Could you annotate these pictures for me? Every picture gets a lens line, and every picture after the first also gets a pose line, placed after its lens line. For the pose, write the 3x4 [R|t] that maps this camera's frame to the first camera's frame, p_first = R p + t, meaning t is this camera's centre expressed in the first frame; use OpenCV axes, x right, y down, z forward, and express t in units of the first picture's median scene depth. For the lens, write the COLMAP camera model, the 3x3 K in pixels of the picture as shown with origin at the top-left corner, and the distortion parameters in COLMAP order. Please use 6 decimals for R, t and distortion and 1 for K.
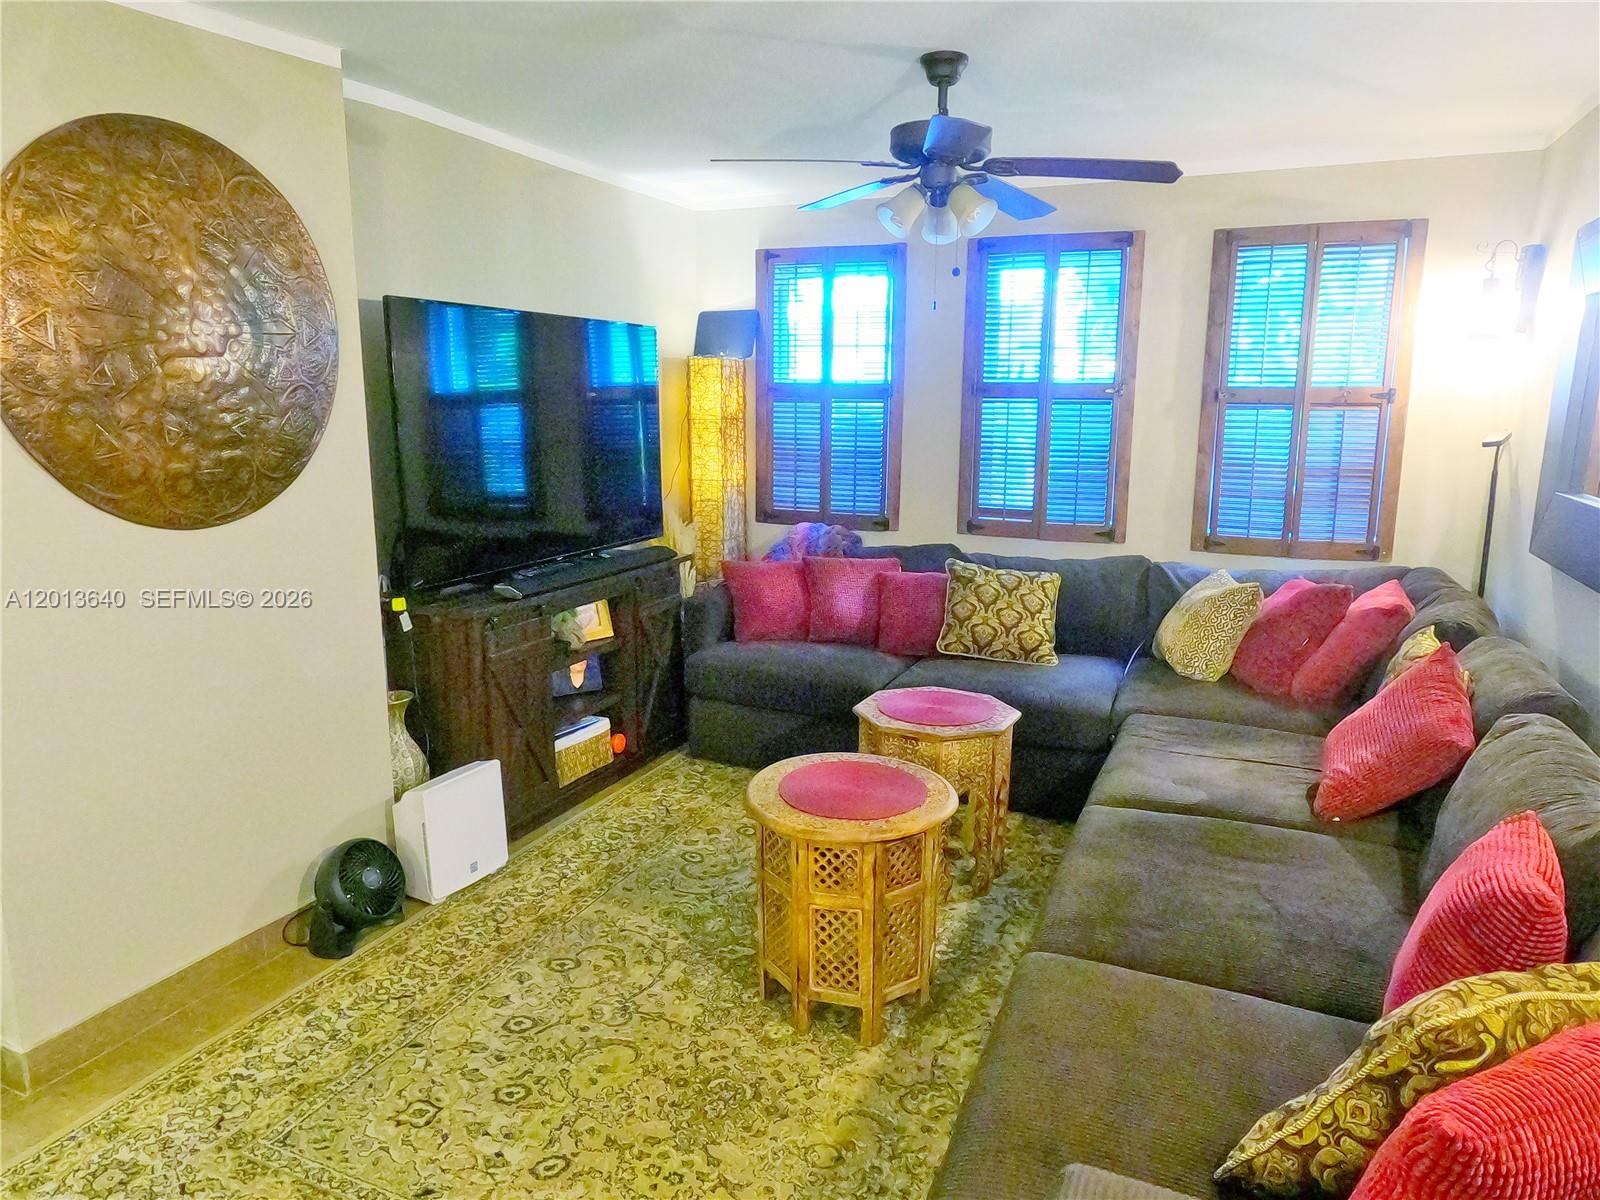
lens RADIAL K [[1090.0, 0, 796.3], [0, 1090.0, 601.8], [0, 0, 1]] dist [0.000940, -0.000258]
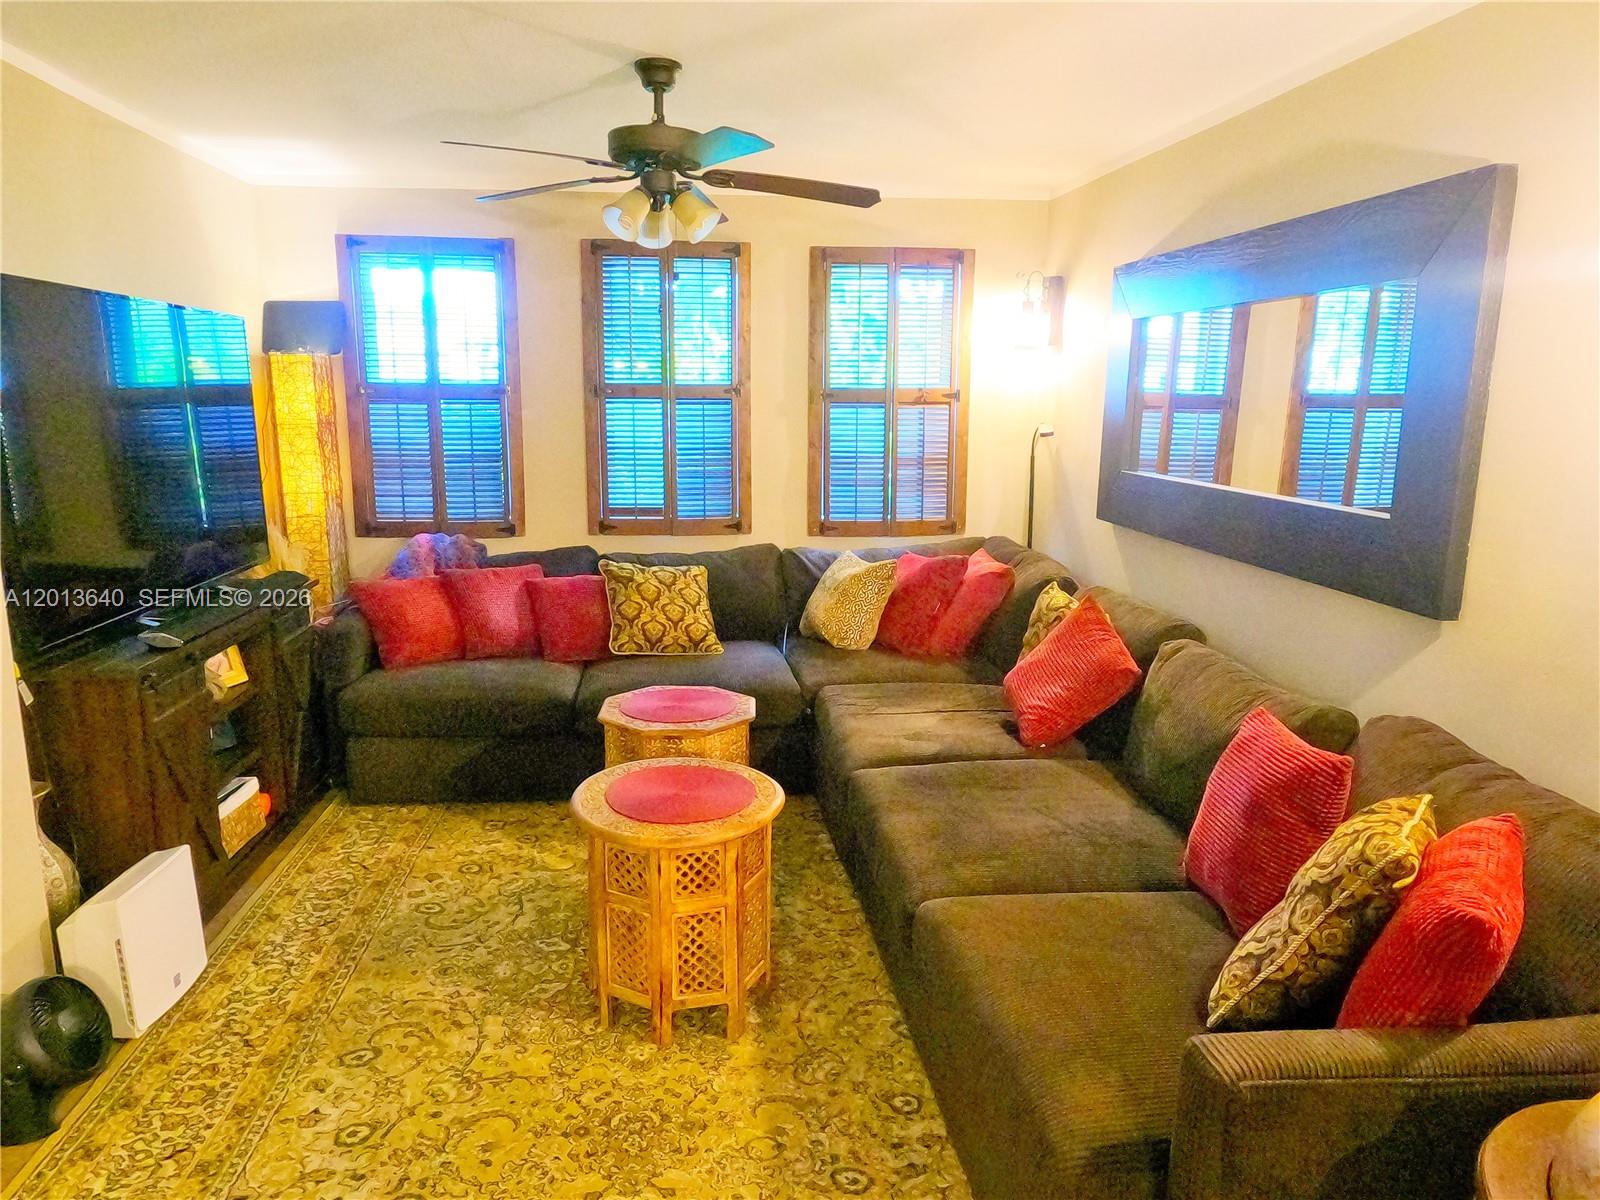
lens RADIAL K [[1090.0, 0, 797.5], [0, 1090.0, 604.0], [0, 0, 1]] dist [0.000940, -0.000258]
pose [[0.866761, -0.096596, 0.489280, -0.255254], [0.094526, 0.995100, 0.029004, -0.015041], [-0.489684, 0.021110, 0.871645, 0.056762]]
